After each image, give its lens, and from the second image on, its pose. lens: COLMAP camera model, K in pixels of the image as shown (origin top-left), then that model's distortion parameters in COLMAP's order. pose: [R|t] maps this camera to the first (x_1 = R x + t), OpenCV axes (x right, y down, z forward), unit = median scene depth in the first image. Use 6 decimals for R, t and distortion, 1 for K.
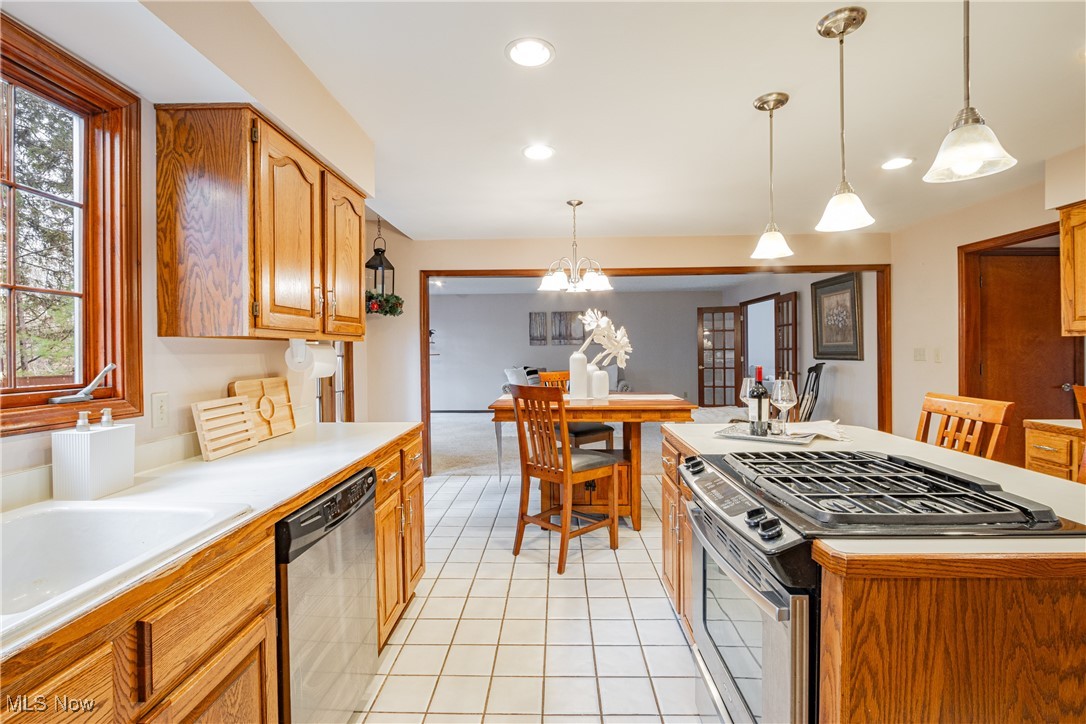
lens RADIAL K [[500.2, 0, 545.7], [0, 500.2, 354.5], [0, 0, 1]] dist [-0.017205, -0.000484]
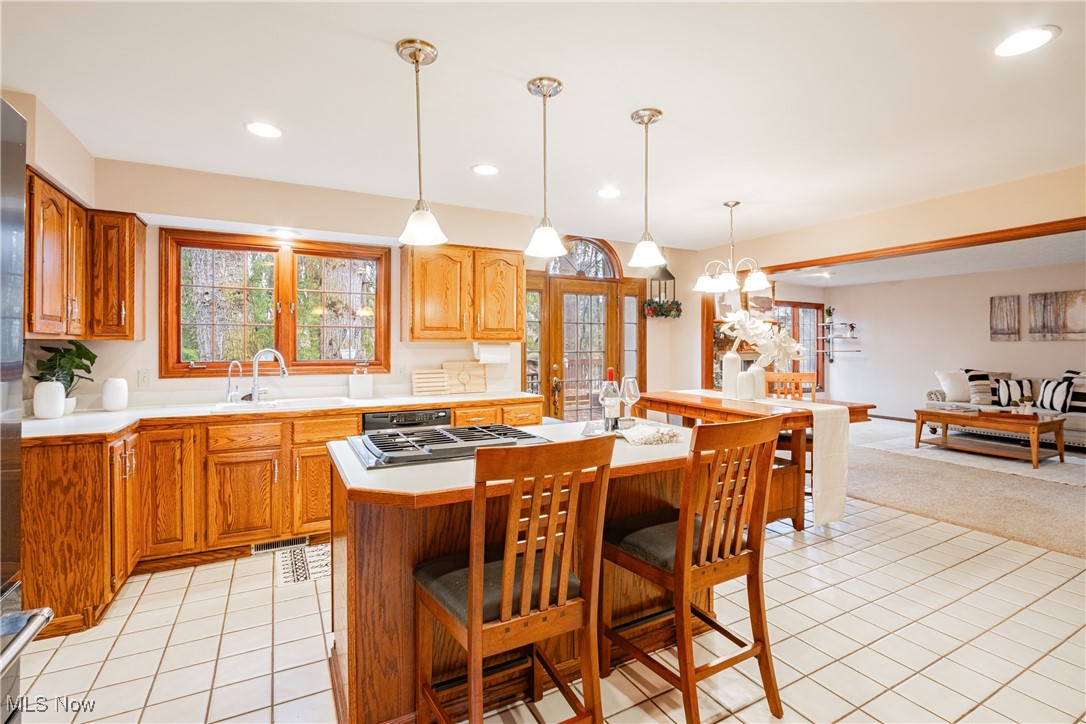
lens RADIAL K [[500.2, 0, 550.9], [0, 500.2, 347.1], [0, 0, 1]] dist [-0.017205, -0.000484]
pose [[0.489929, 0.017960, -0.871577, 0.306517], [-0.014889, 0.999814, 0.012234, -0.009287], [0.871635, 0.006983, 0.490105, 0.079962]]
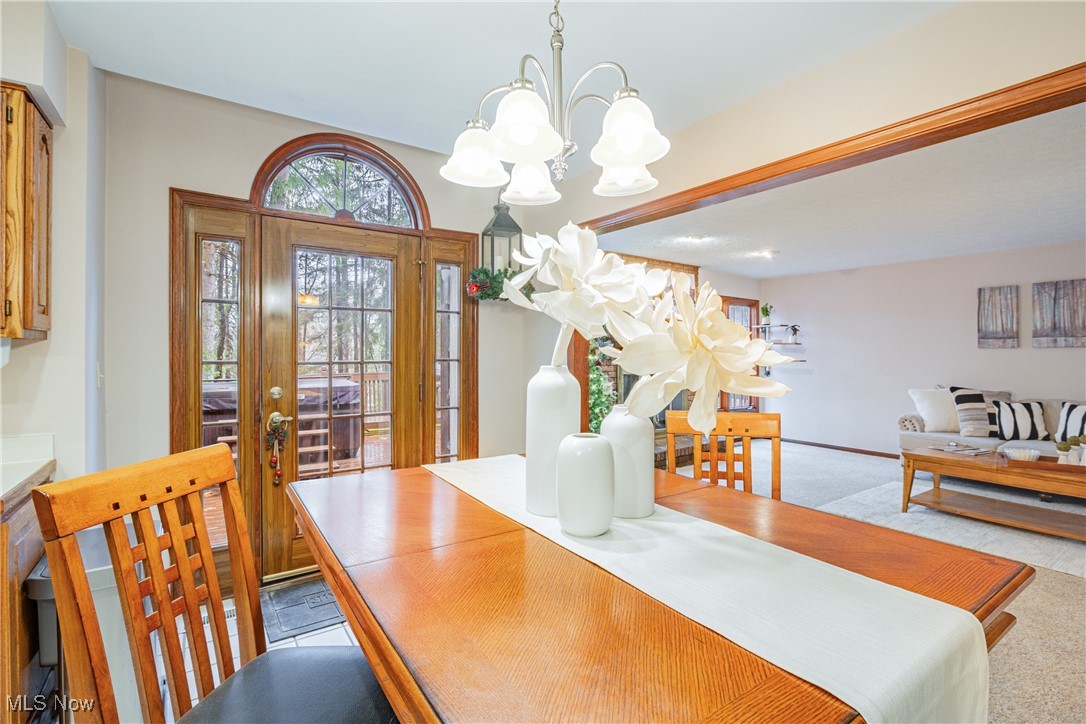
lens RADIAL K [[500.2, 0, 543.3], [0, 500.2, 355.8], [0, 0, 1]] dist [-0.017205, -0.000484]
pose [[0.588386, 0.019646, -0.808342, 0.133308], [-0.018995, 0.999765, 0.010472, -0.006946], [0.808357, 0.009193, 0.588620, 0.320971]]
